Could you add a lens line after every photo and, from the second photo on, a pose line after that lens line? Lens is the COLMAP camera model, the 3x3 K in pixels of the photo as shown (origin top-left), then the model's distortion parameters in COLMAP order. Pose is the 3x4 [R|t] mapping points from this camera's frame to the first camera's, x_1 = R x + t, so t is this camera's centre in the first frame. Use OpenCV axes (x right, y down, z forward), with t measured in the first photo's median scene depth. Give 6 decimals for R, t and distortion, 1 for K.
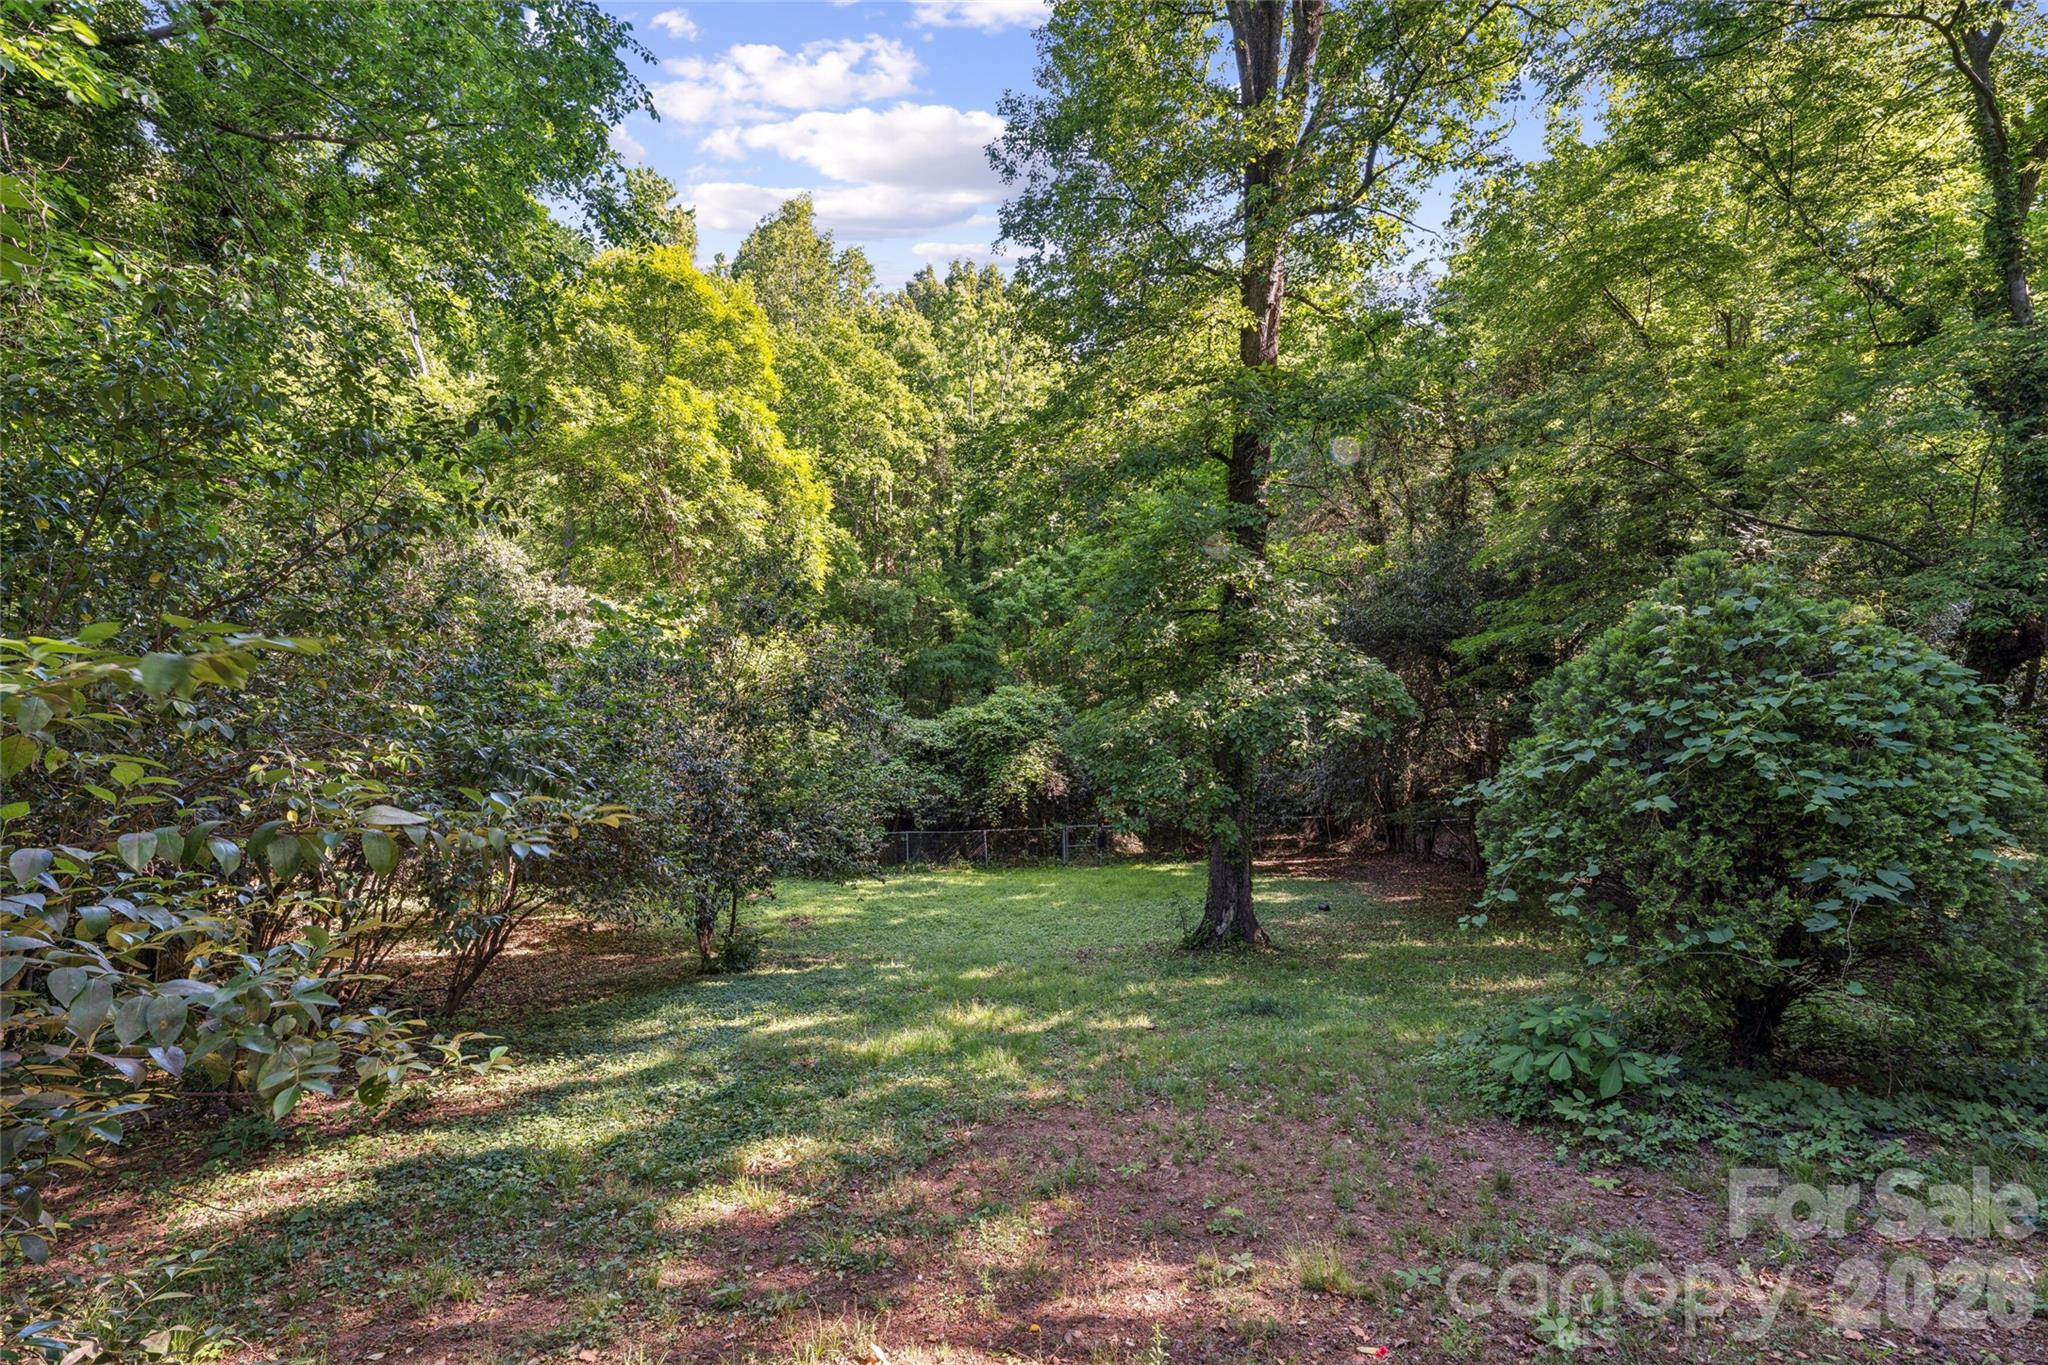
lens RADIAL K [[931.1, 0, 1035.0], [0, 931.1, 669.5], [0, 0, 1]] dist [0.001041, -0.000450]
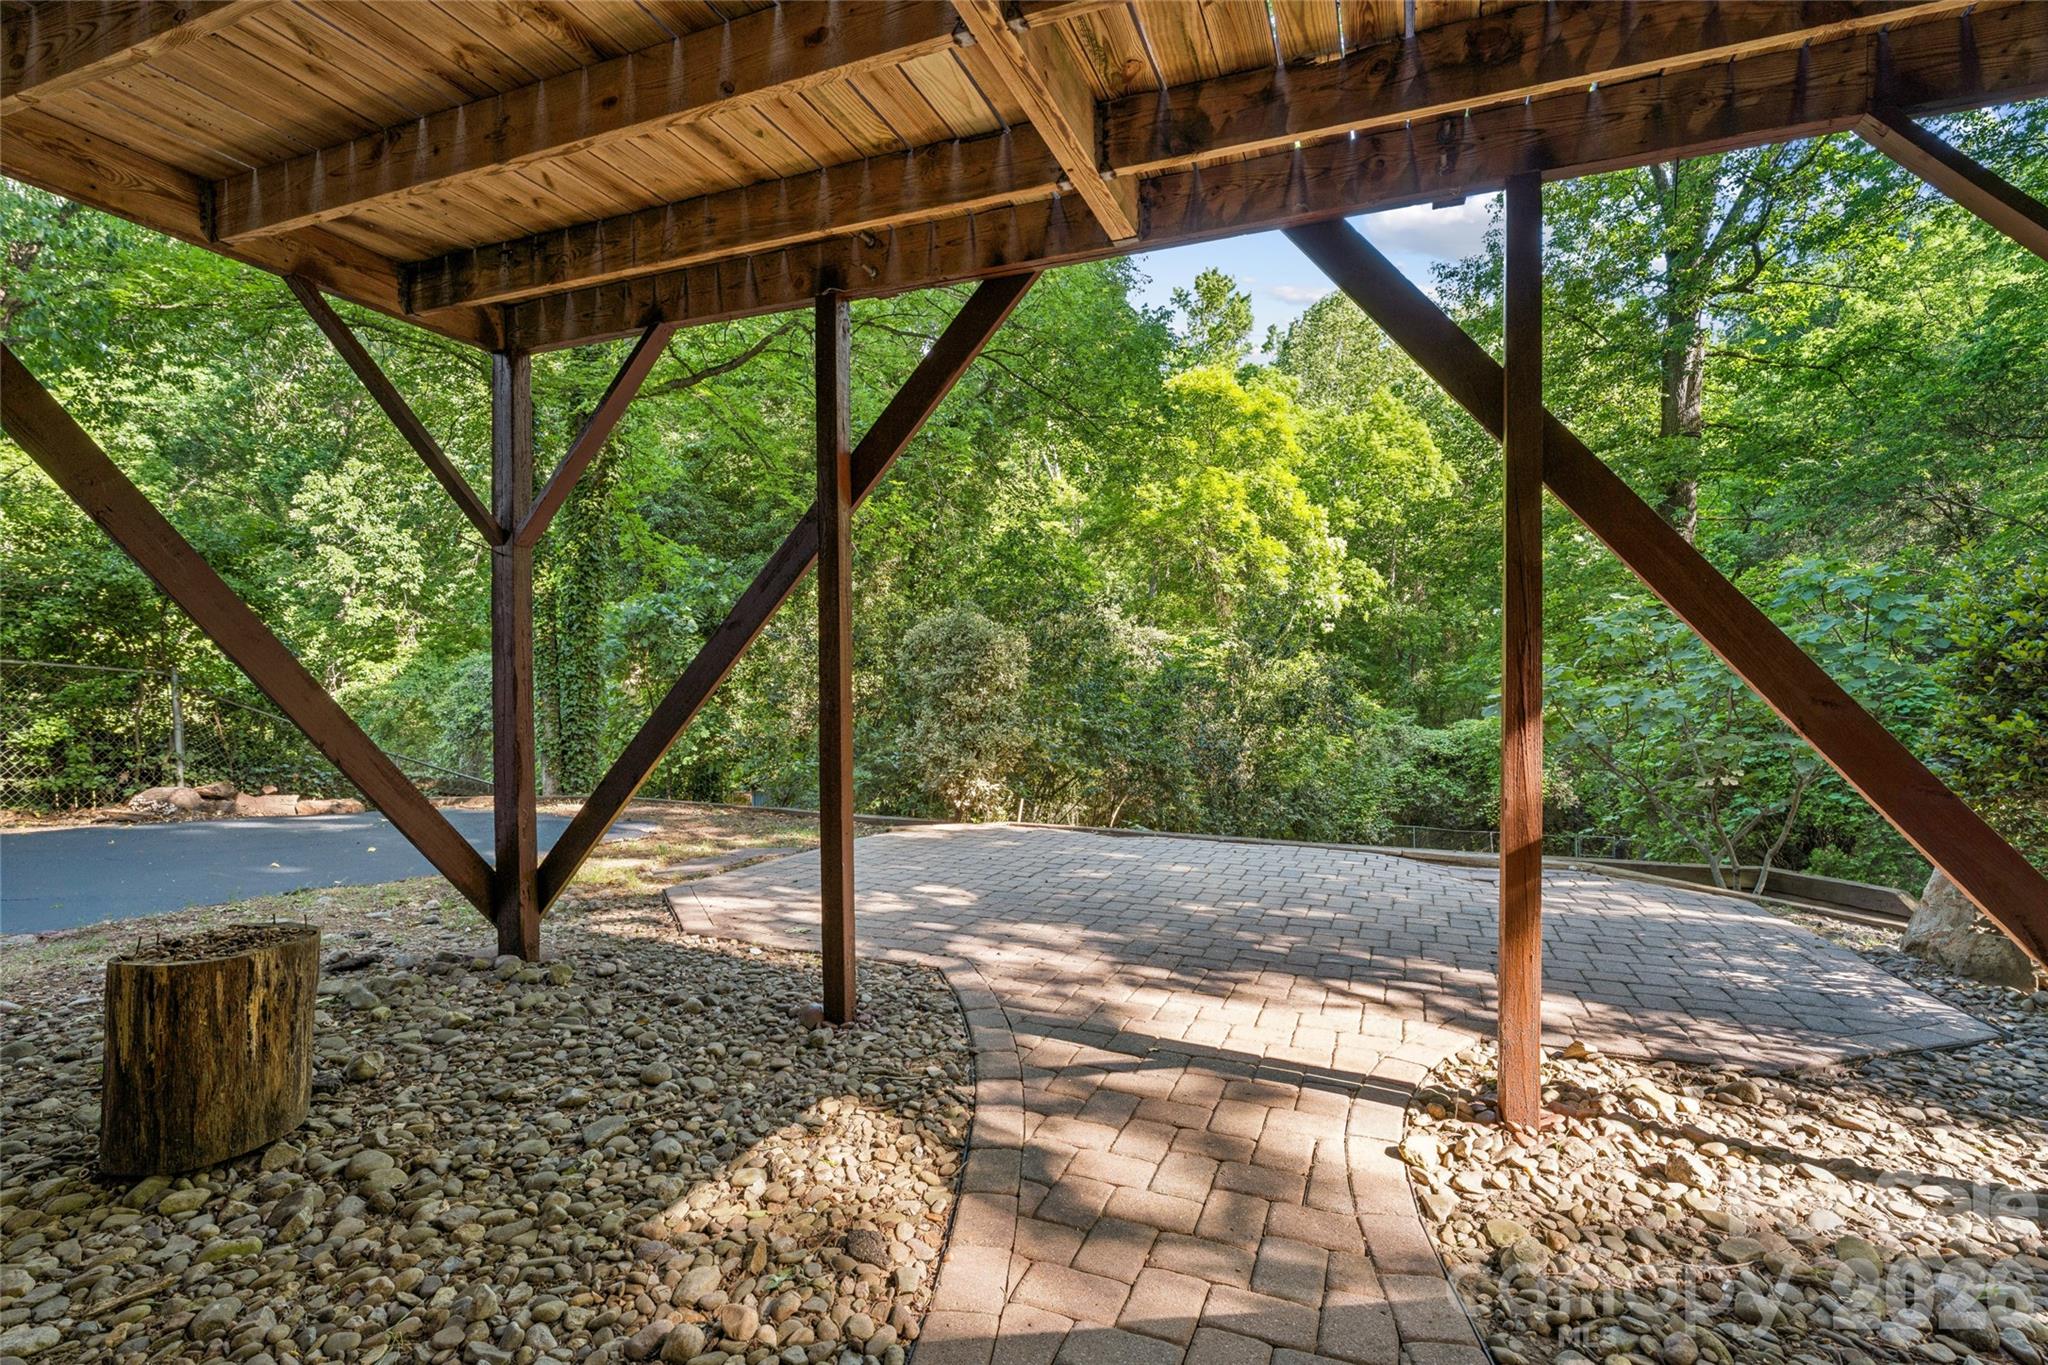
lens RADIAL K [[931.1, 0, 1019.4], [0, 931.1, 668.2], [0, 0, 1]] dist [0.001041, -0.000450]
pose [[0.811203, -0.017495, -0.584503, 0.149197], [0.006171, 0.999753, -0.021359, 0.001861], [0.584732, 0.013719, 0.811110, -0.225750]]
